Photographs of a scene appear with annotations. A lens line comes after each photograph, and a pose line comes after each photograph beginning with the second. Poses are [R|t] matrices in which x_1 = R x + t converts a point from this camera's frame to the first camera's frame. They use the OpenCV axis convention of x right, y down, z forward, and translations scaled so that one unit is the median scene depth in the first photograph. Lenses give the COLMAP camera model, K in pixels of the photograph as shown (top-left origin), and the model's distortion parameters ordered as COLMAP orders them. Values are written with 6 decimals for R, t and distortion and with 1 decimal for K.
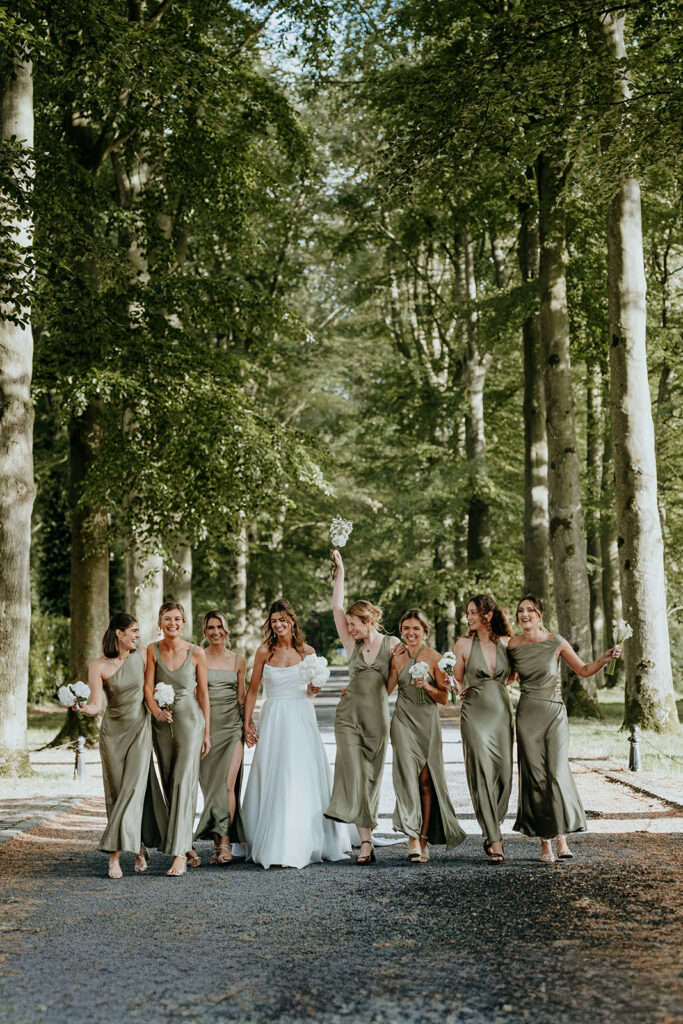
lens RADIAL K [[2575.7, 0, 341.5], [0, 2575.7, 512.0], [0, 0, 1]] dist [-2.474681, 0.119592]
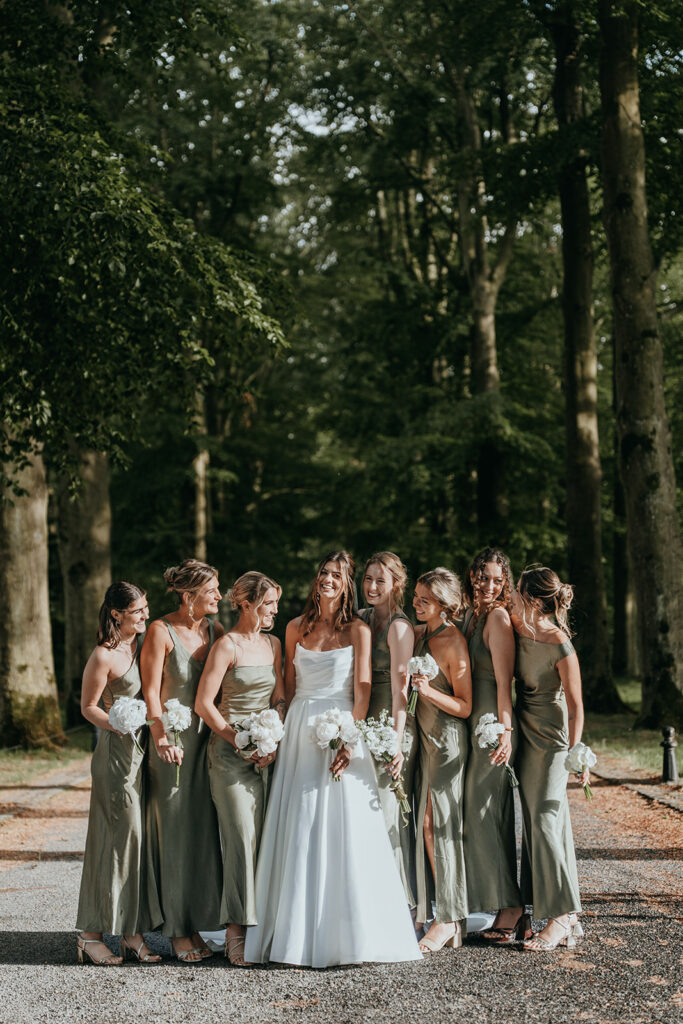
lens RADIAL K [[2177.7, 0, 341.5], [0, 2177.7, 512.0], [0, 0, 1]] dist [-0.015014, 0.089699]
pose [[0.999851, -0.016987, 0.002983, 0.004151], [0.017005, 0.999837, -0.006102, 0.018734], [-0.002879, 0.006152, 0.999977, 0.309427]]
